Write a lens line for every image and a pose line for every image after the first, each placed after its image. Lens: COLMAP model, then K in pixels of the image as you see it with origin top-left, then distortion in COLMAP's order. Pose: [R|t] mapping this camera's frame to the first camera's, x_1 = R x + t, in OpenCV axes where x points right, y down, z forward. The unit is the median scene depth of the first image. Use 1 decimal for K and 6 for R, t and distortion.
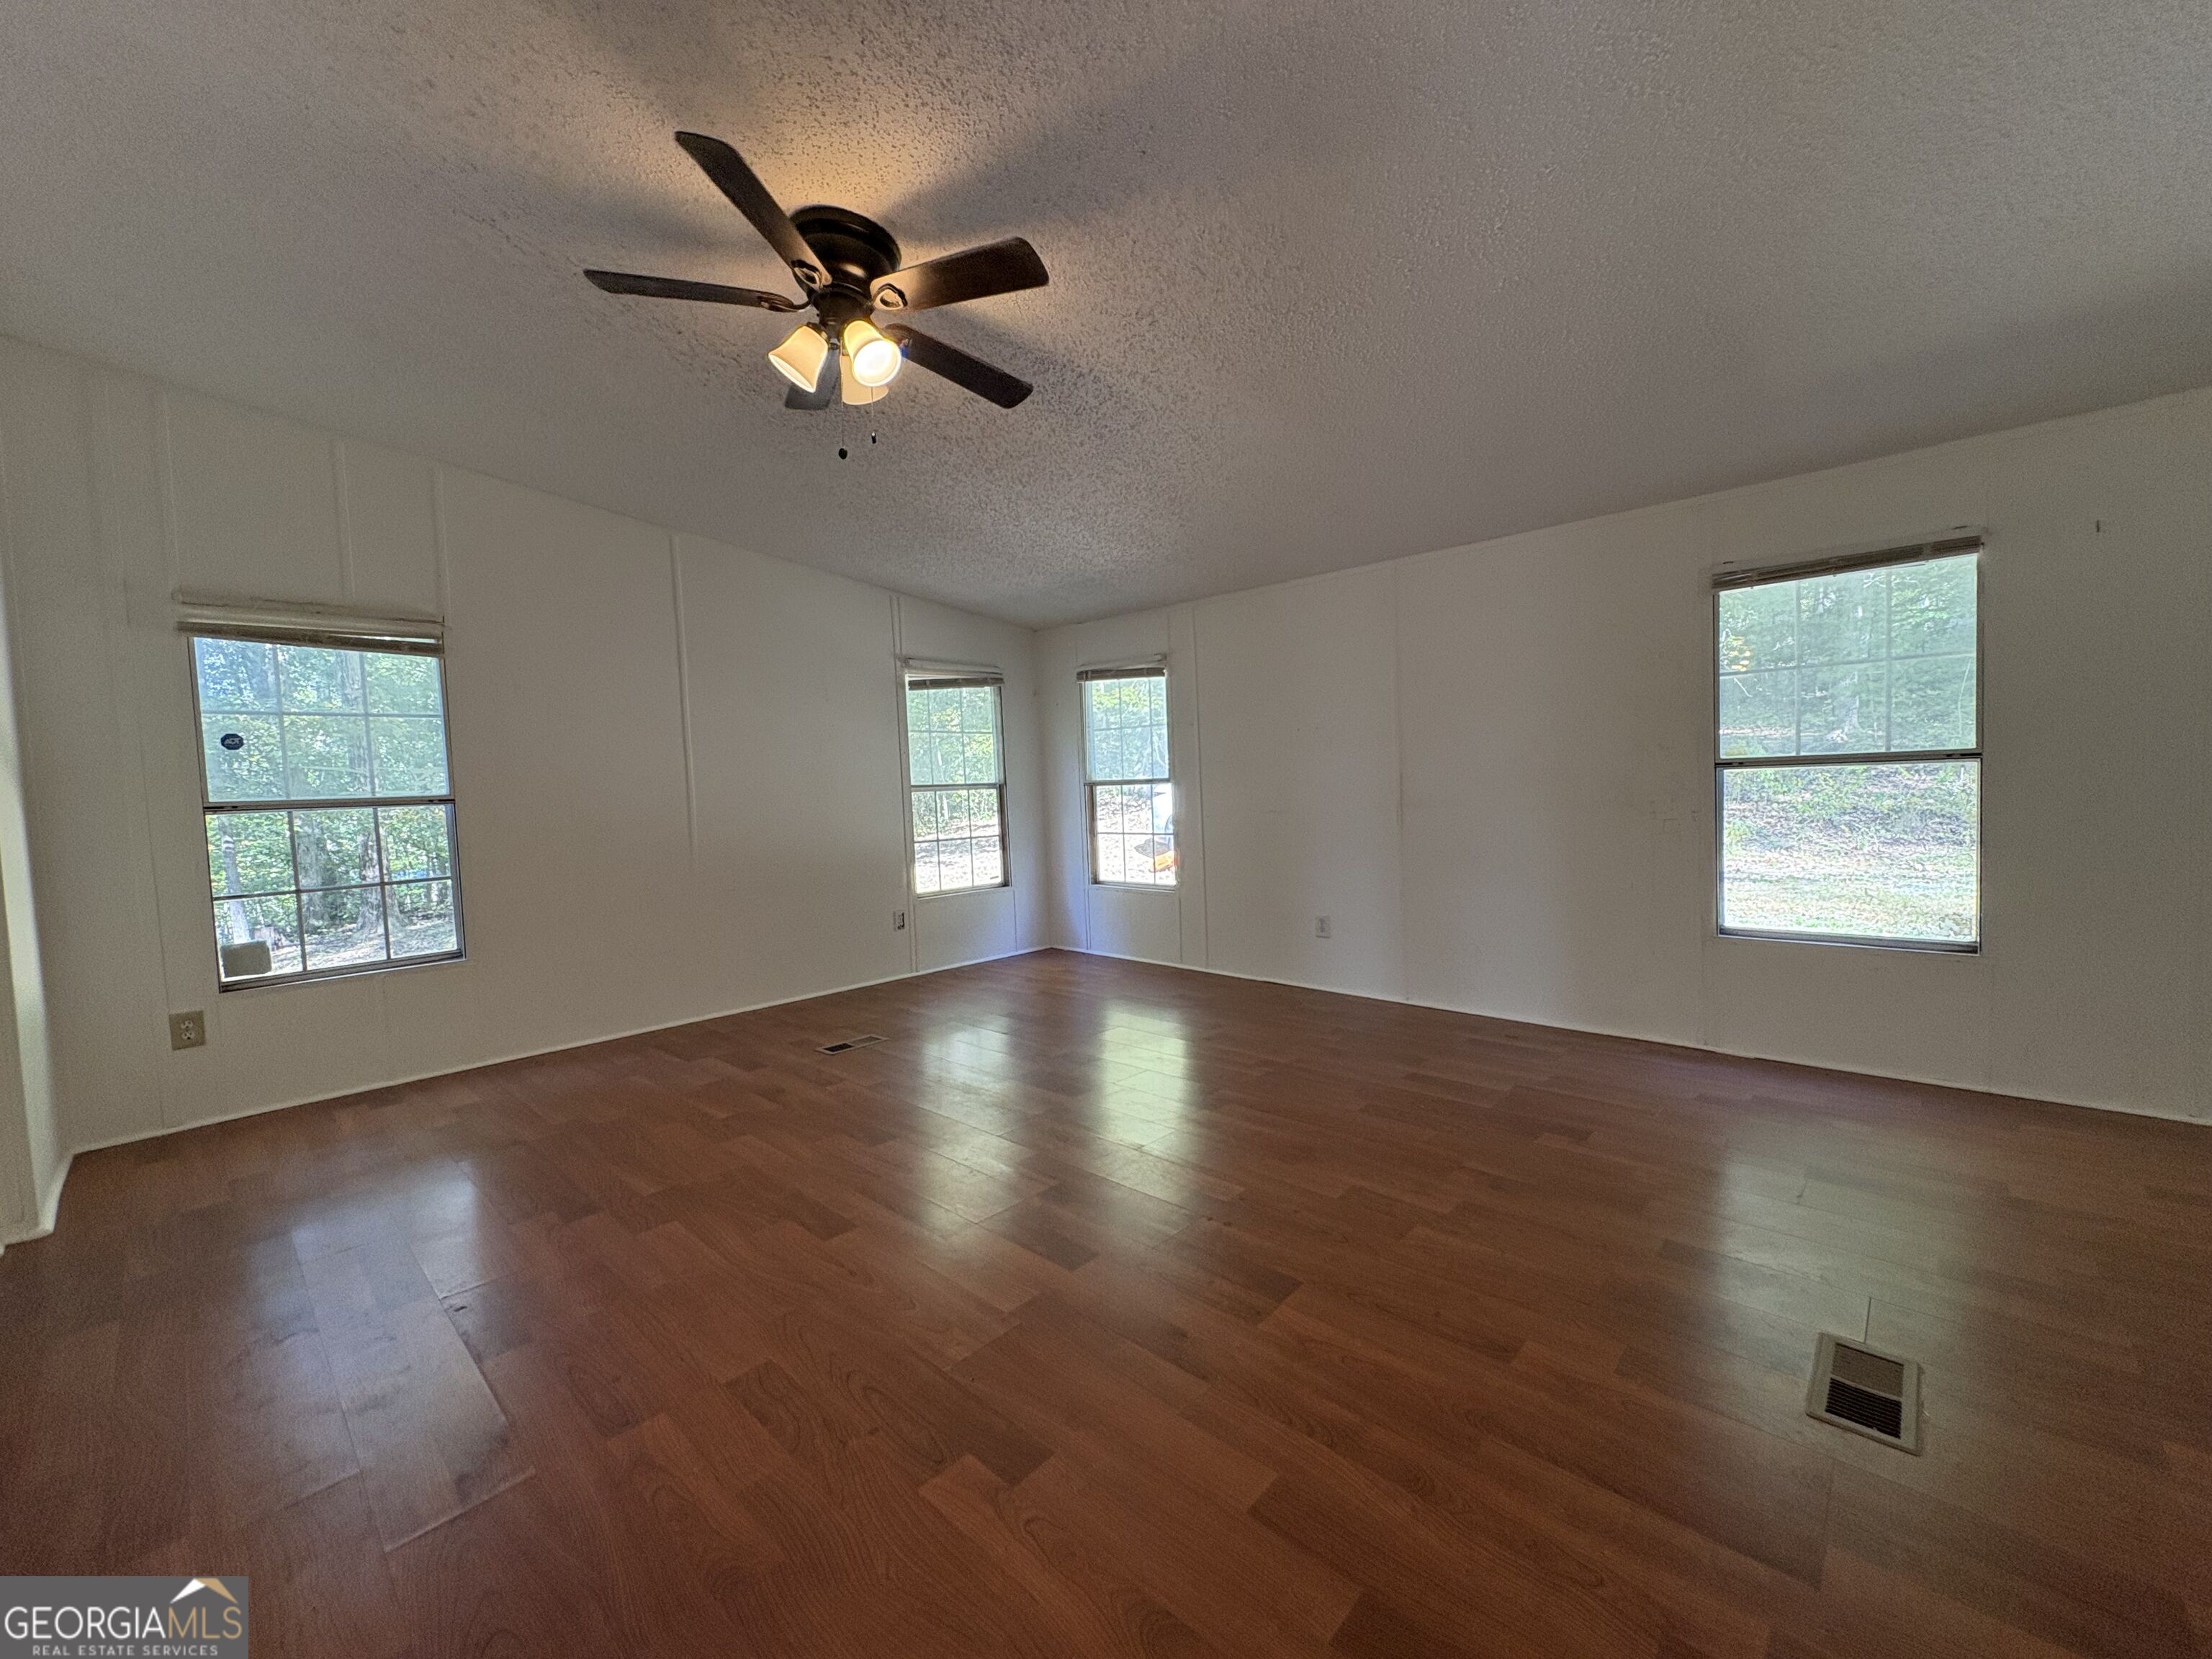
lens RADIAL K [[880.1, 0, 1115.1], [0, 880.1, 845.9], [0, 0, 1]] dist [-0.000022, -0.000312]
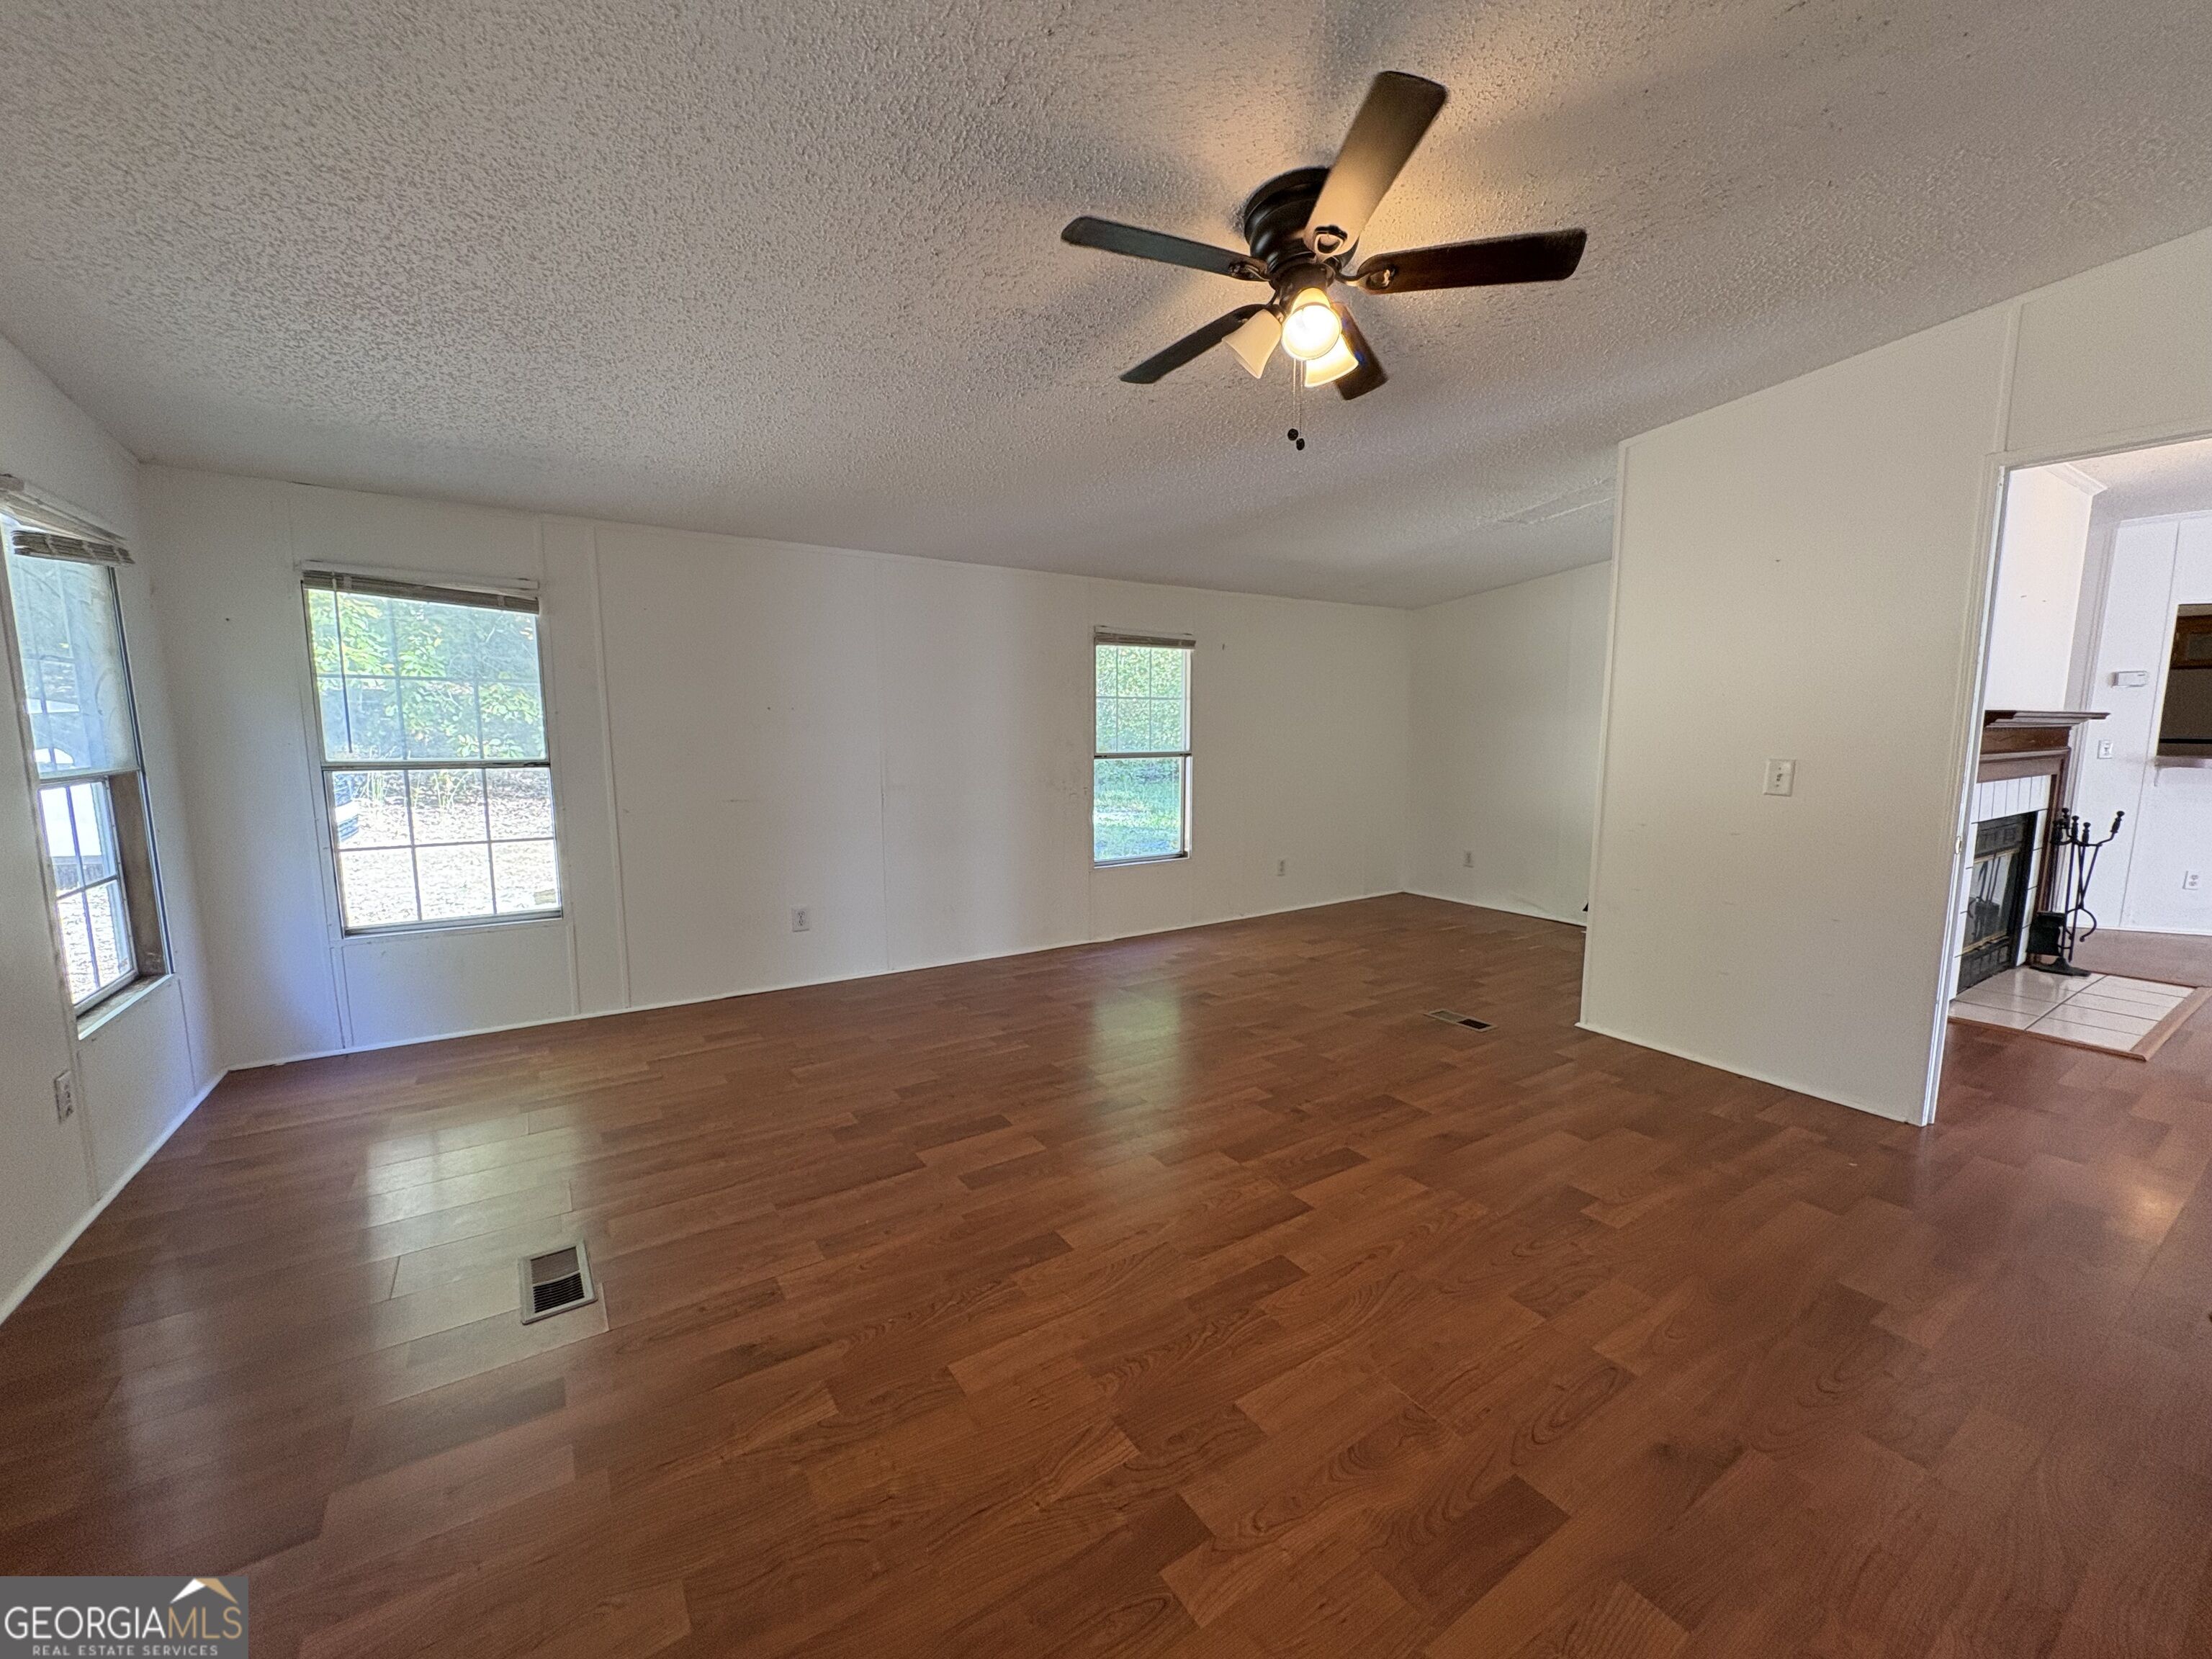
lens RADIAL K [[880.1, 0, 1112.8], [0, 880.1, 821.2], [0, 0, 1]] dist [-0.000022, -0.000312]
pose [[0.235346, -0.072039, 0.969238, -0.813855], [0.053279, 0.996706, 0.061144, -0.072906], [-0.970450, 0.037250, 0.238409, 0.613082]]
